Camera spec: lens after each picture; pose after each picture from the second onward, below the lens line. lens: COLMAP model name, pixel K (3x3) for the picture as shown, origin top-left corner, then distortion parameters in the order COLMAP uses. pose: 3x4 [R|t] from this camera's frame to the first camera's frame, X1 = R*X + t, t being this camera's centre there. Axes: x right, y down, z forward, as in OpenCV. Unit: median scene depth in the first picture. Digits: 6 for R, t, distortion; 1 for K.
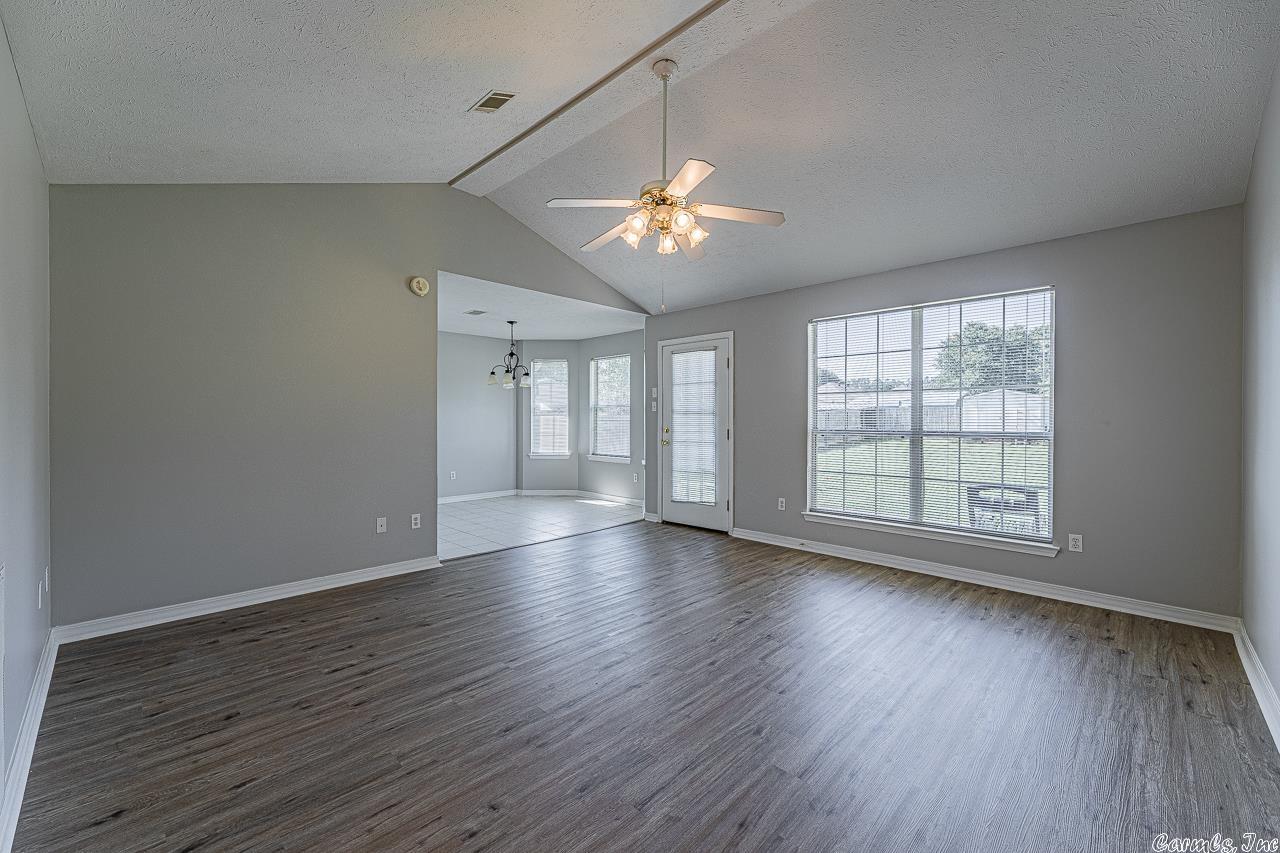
lens RADIAL K [[514.1, 0, 637.2], [0, 514.1, 422.2], [0, 0, 1]] dist [0.001139, 0.000094]
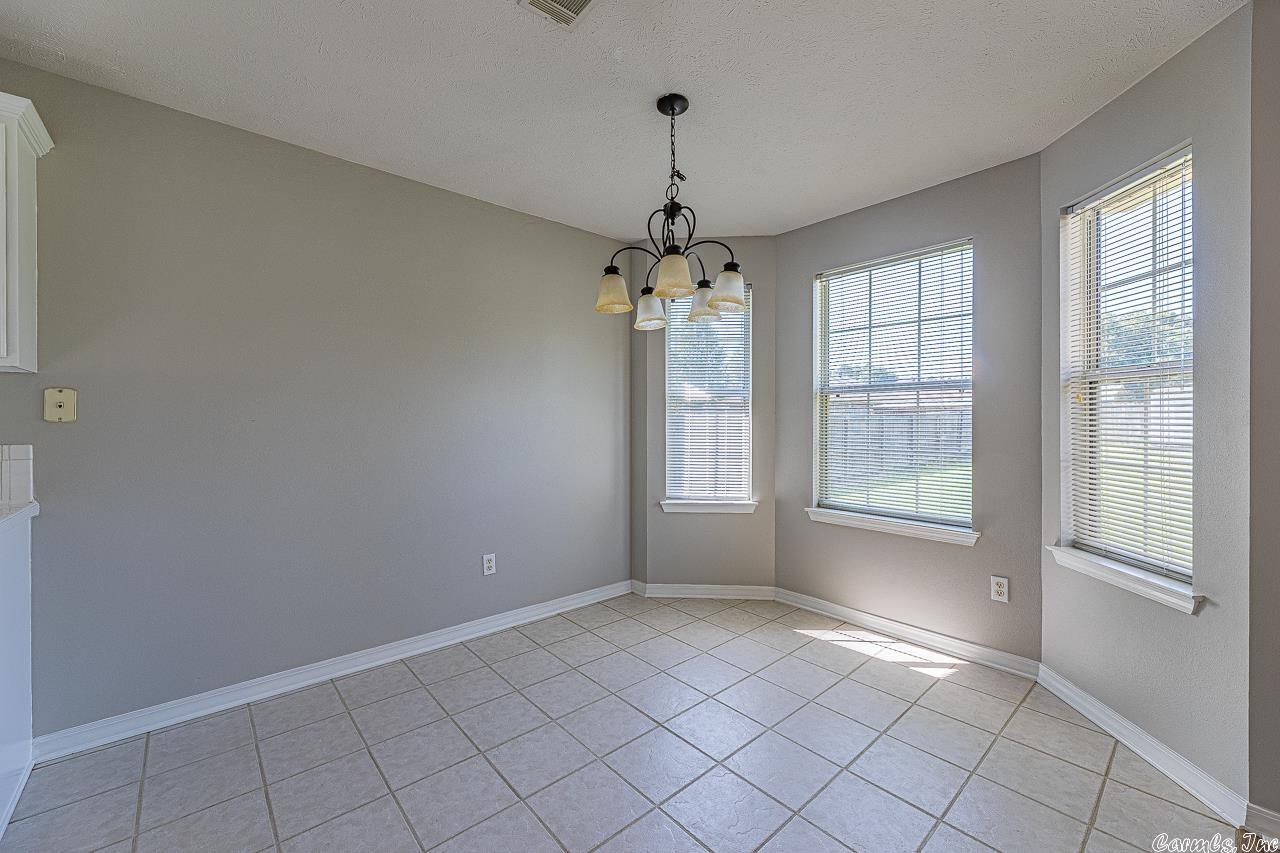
lens RADIAL K [[514.1, 0, 633.0], [0, 514.1, 422.1], [0, 0, 1]] dist [0.001139, 0.000094]
pose [[0.996772, -0.002980, -0.080227, -0.281987], [0.002660, 0.999988, -0.004098, -0.004905], [0.080238, 0.003872, 0.996768, 0.800894]]
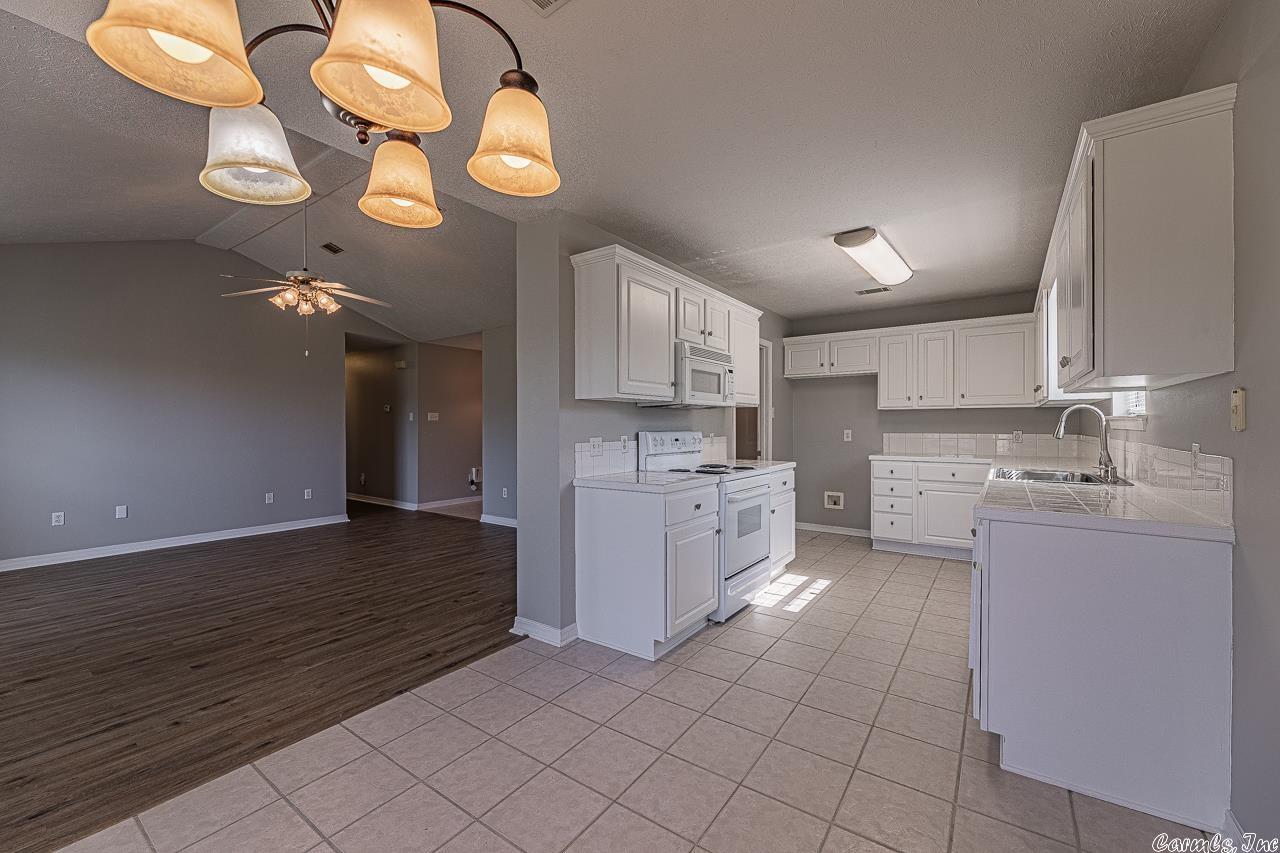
lens RADIAL K [[514.1, 0, 640.1], [0, 514.1, 426.9], [0, 0, 1]] dist [0.001139, 0.000094]
pose [[-0.987753, -0.000171, -0.156024, -0.334634], [-0.001827, 0.999944, 0.010470, -0.011481], [0.156013, 0.010626, -0.987698, 1.302274]]
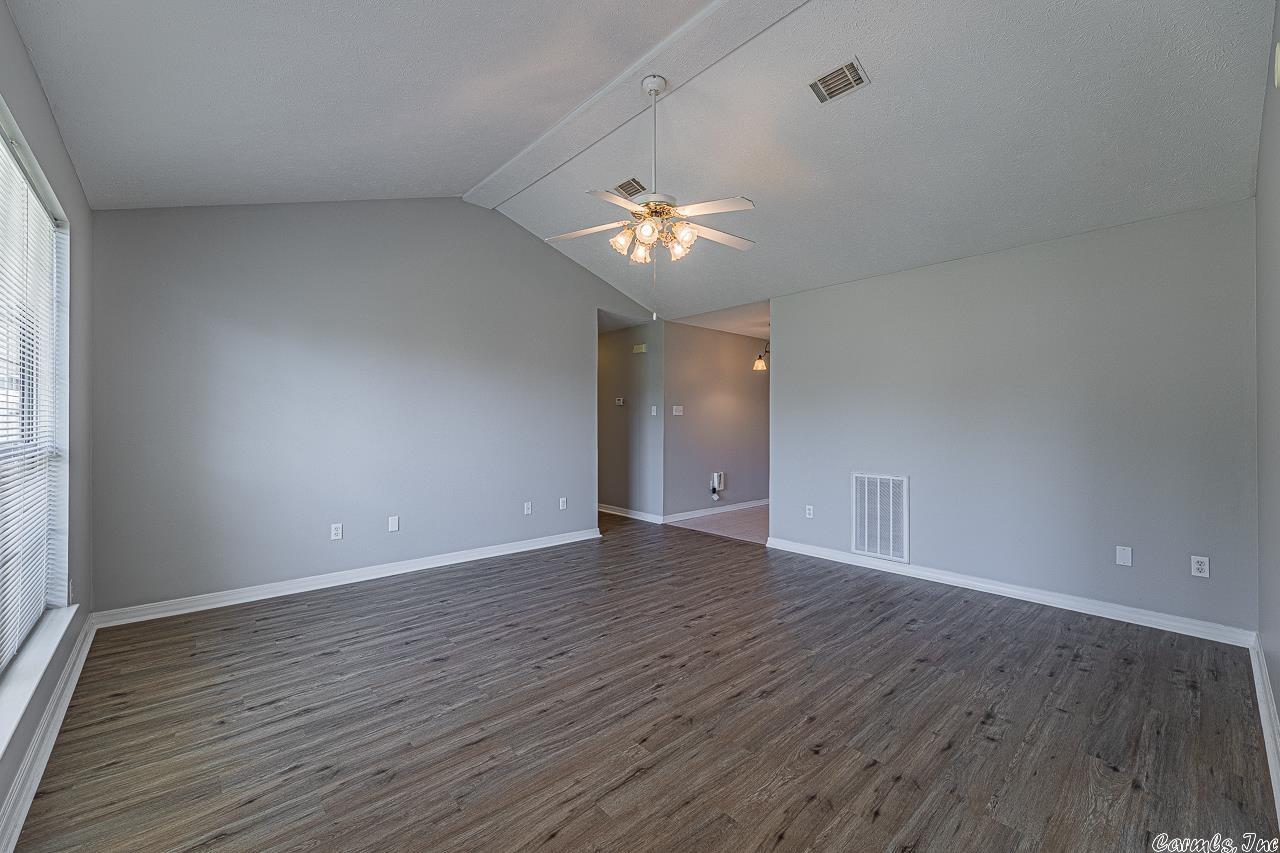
lens RADIAL K [[514.1, 0, 636.2], [0, 514.1, 422.9], [0, 0, 1]] dist [0.001139, 0.000094]
pose [[-0.997997, -0.005286, 0.063048, 0.010016], [-0.004654, 0.999938, 0.010162, -0.008249], [-0.063098, 0.009848, -0.997959, 1.007876]]
